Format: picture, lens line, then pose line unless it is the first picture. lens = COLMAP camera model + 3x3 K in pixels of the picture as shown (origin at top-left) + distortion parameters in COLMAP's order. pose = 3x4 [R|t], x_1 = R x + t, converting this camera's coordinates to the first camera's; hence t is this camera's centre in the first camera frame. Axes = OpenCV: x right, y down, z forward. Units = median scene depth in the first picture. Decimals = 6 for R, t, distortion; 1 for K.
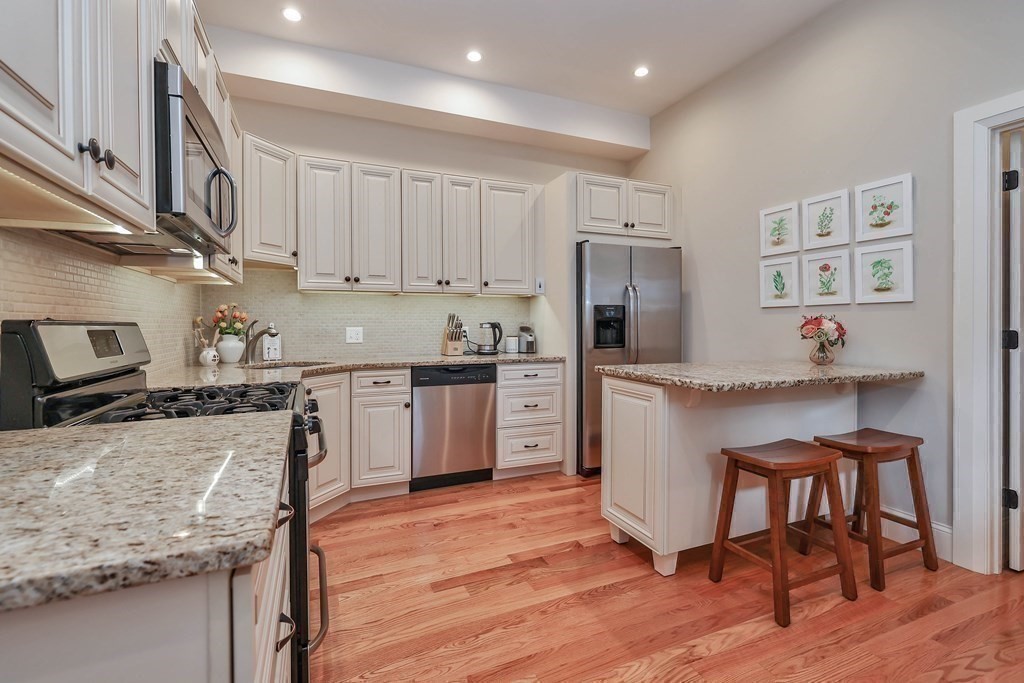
lens RADIAL K [[454.5, 0, 504.3], [0, 454.5, 326.8], [0, 0, 1]] dist [-0.000420, -0.000020]
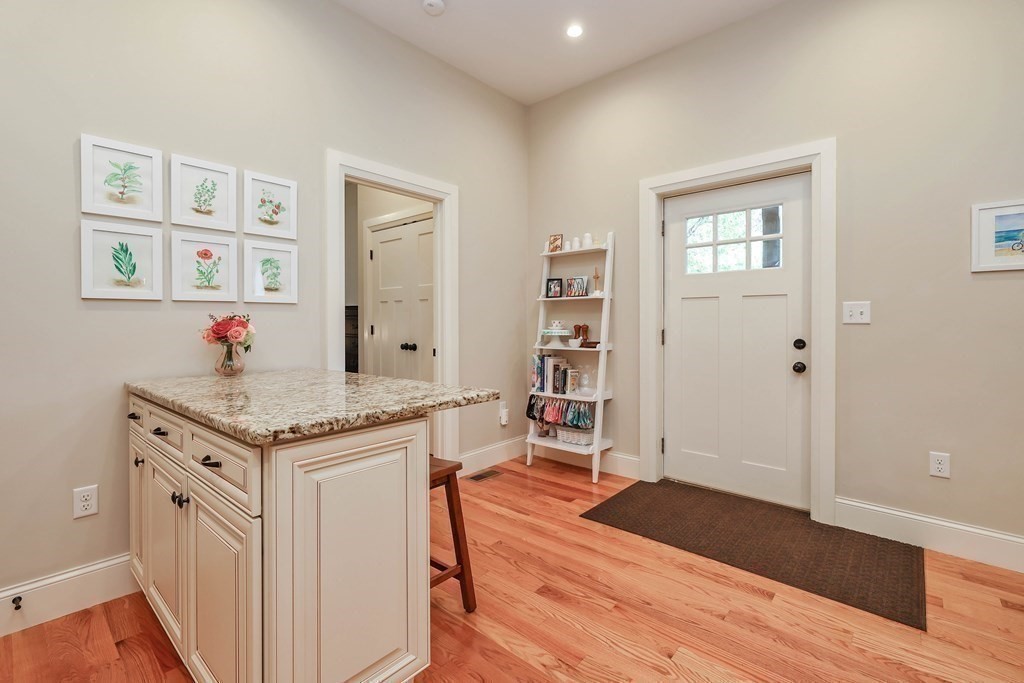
lens RADIAL K [[454.5, 0, 504.3], [0, 454.5, 326.8], [0, 0, 1]] dist [-0.000420, -0.000020]
pose [[-0.436716, -0.006261, 0.899578, -0.209777], [0.010054, 0.999879, 0.011840, -0.007024], [-0.899543, 0.014215, -0.436600, 0.792705]]
